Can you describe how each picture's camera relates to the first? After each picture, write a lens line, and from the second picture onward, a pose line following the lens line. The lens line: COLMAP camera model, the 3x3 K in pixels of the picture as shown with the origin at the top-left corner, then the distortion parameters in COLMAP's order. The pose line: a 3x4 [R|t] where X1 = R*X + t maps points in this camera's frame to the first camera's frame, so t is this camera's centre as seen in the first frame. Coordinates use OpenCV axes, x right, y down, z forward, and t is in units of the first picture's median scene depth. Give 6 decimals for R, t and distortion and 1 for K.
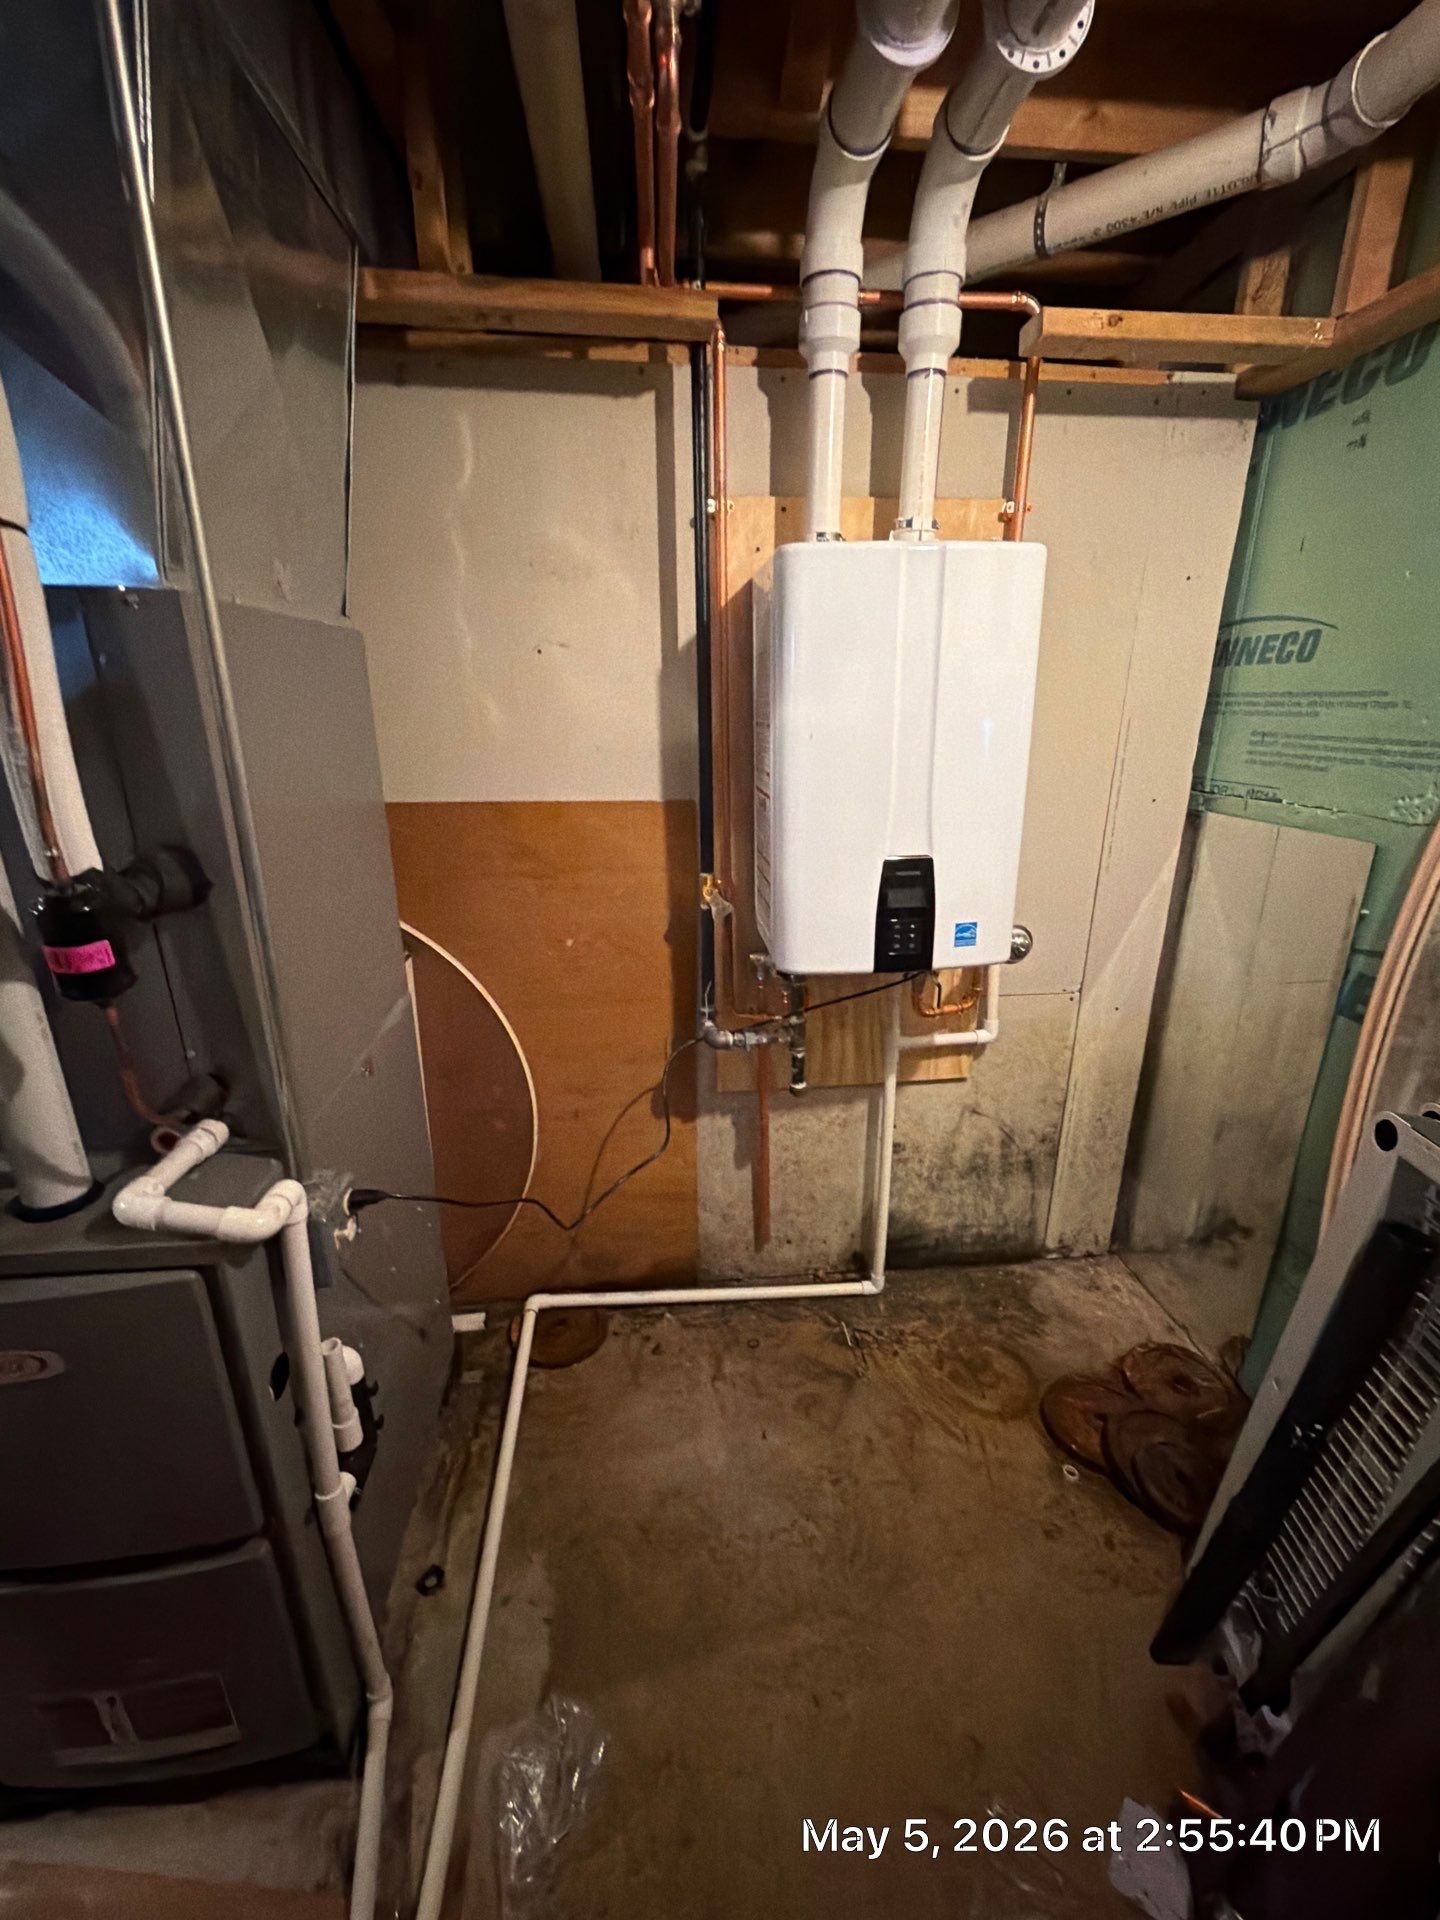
lens RADIAL K [[788.8, 0, 724.6], [0, 788.8, 958.6], [0, 0, 1]] dist [-0.005845, 0.000664]
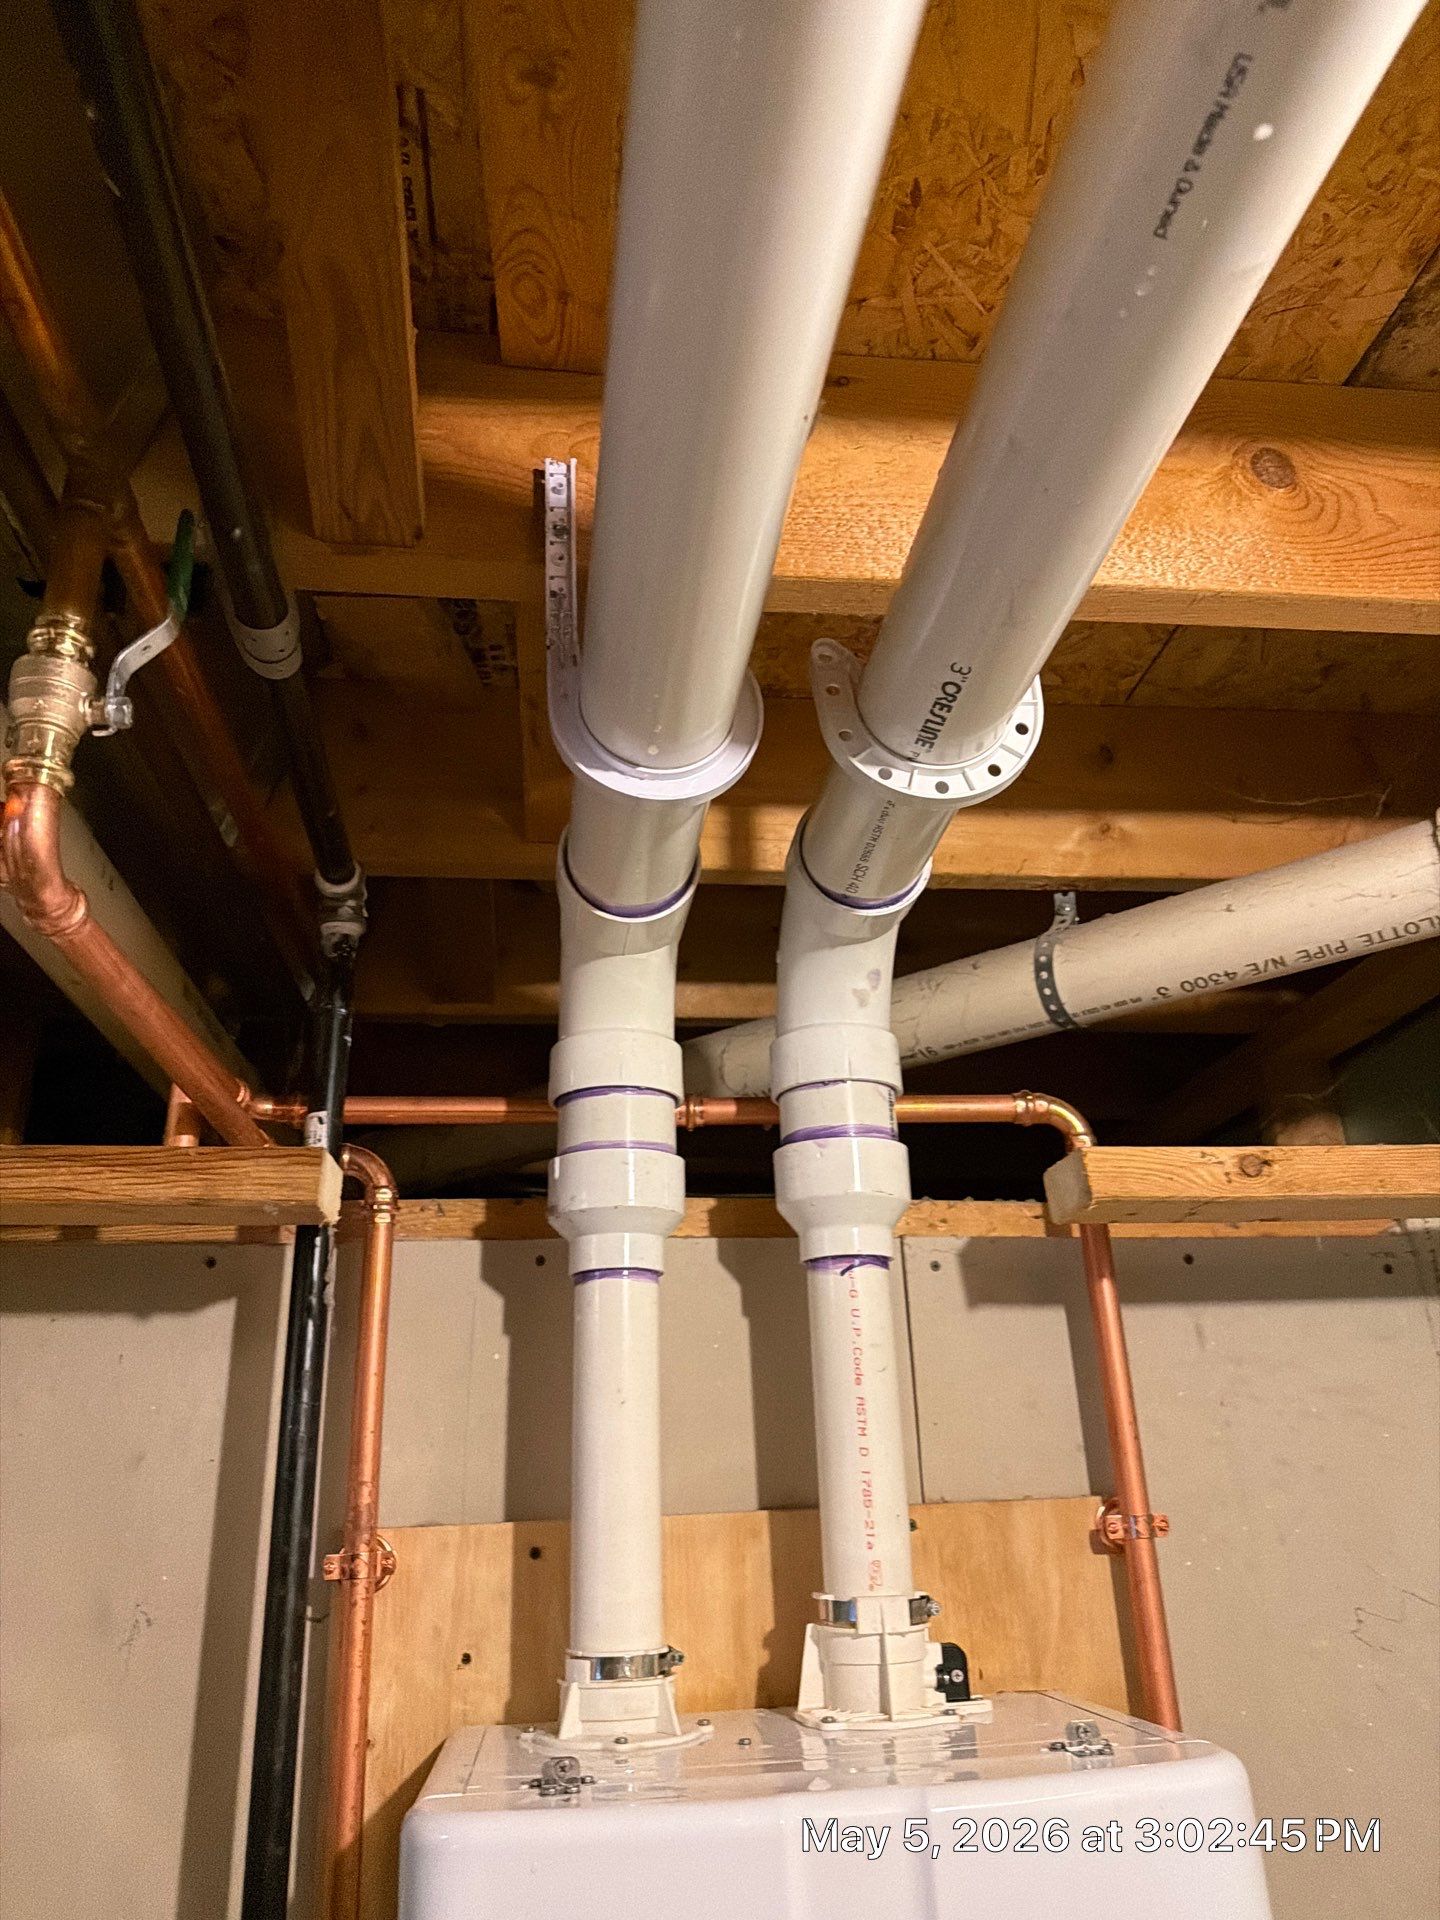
lens RADIAL K [[1358.2, 0, 720.0], [0, 1358.2, 960.0], [0, 0, 1]] dist [0.121413, -0.164718]
pose [[0.999566, -0.023311, 0.018027, 0.149800], [0.029434, 0.759980, -0.649279, -0.322402], [0.001435, 0.649528, 0.760336, 0.267515]]
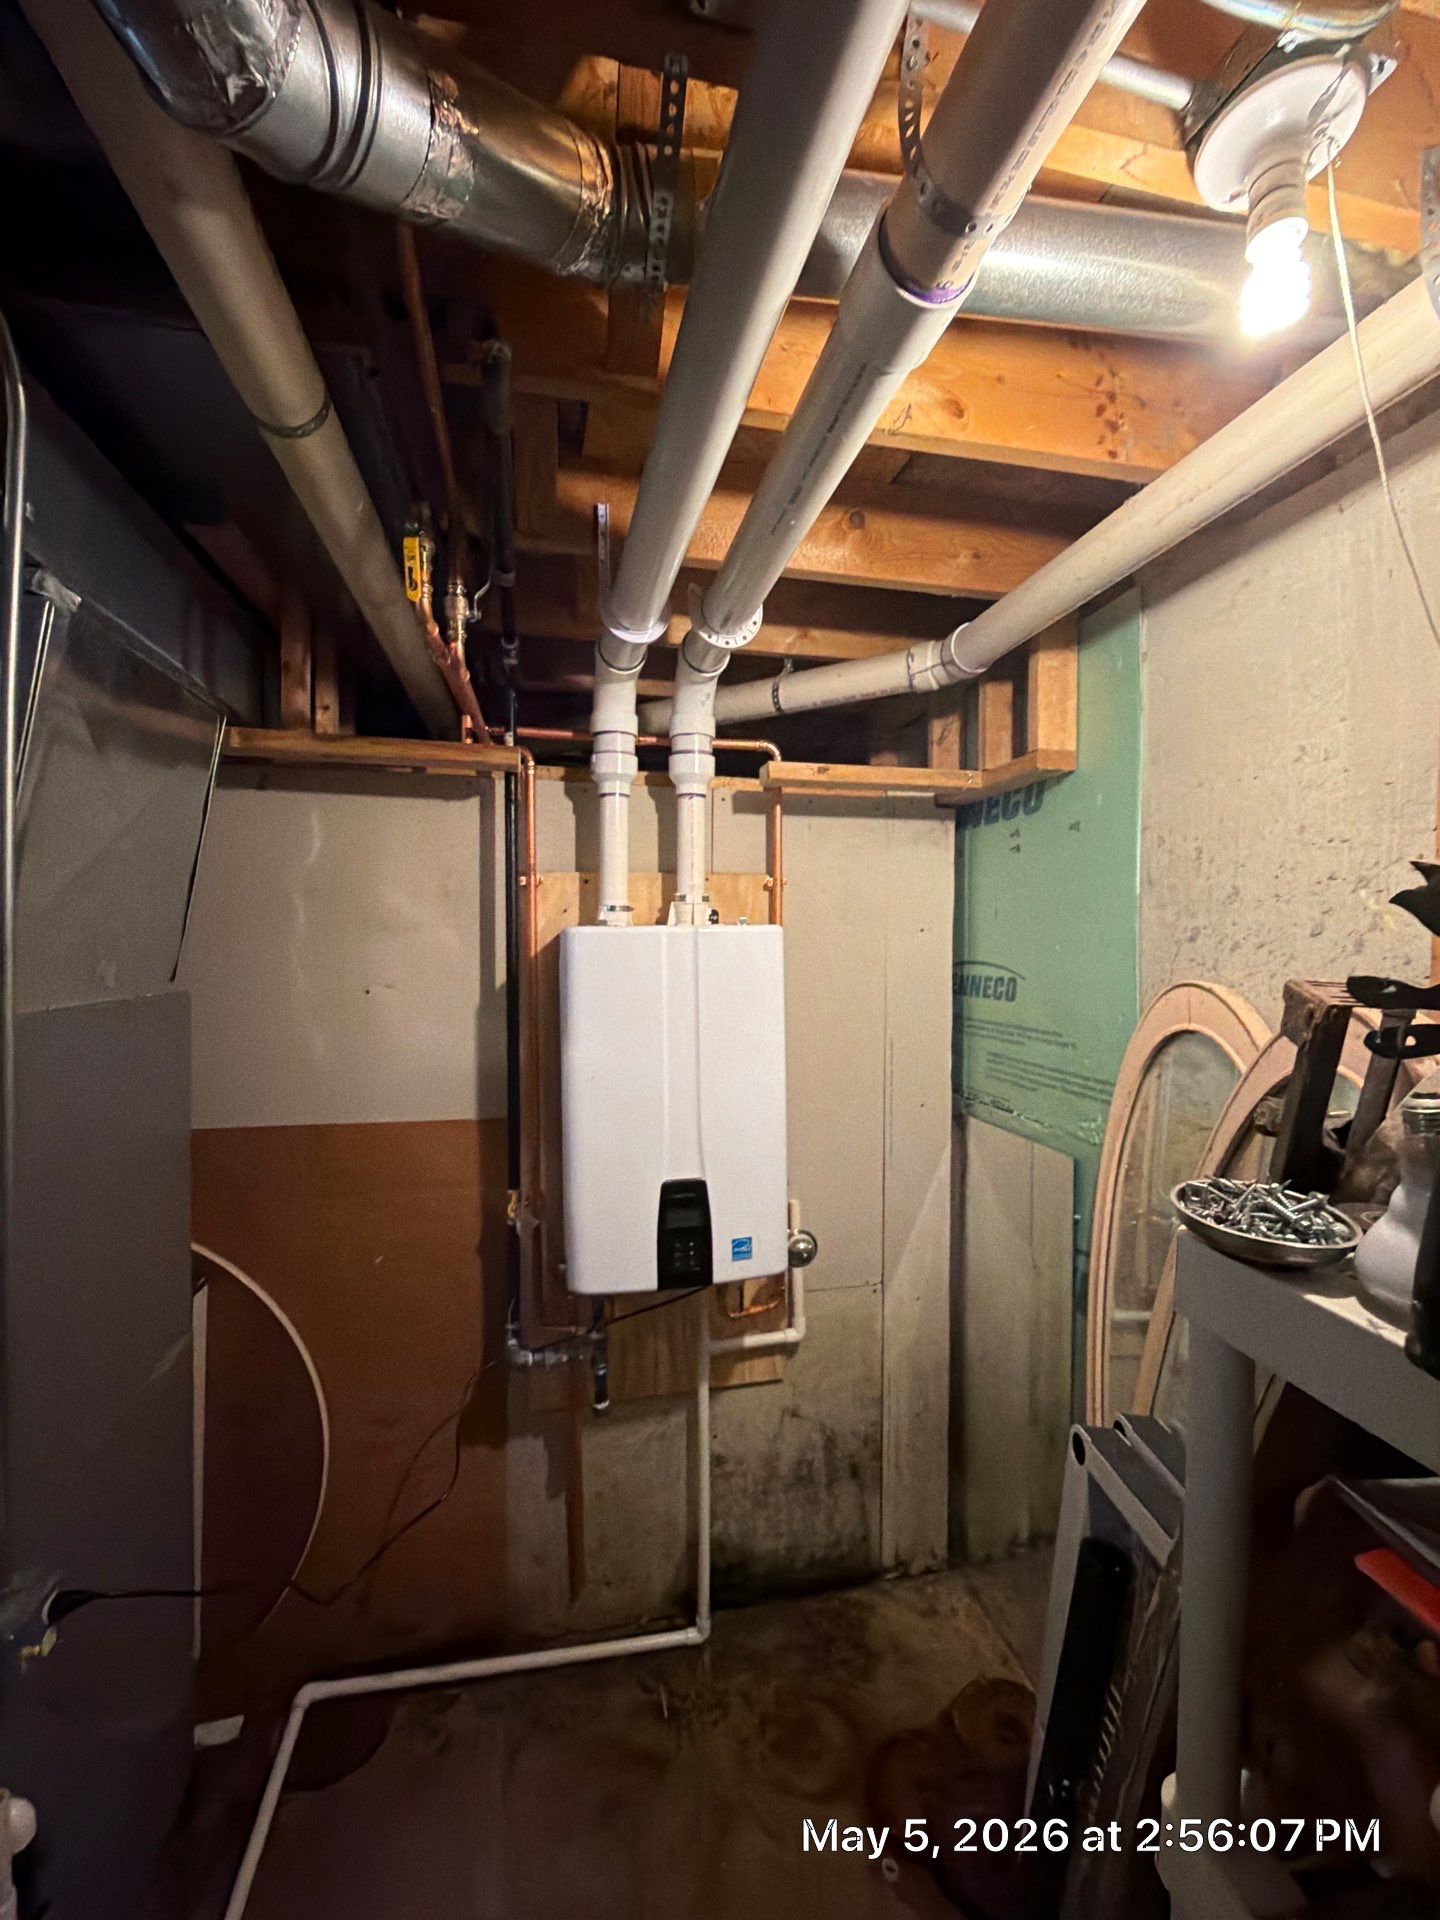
lens RADIAL K [[788.8, 0, 724.6], [0, 788.8, 958.6], [0, 0, 1]] dist [-0.005845, 0.000664]
pose [[0.992842, 0.004419, 0.119356, 0.132865], [0.031201, 0.955018, -0.294901, -0.083880], [-0.115290, 0.296514, 0.948044, -0.138626]]
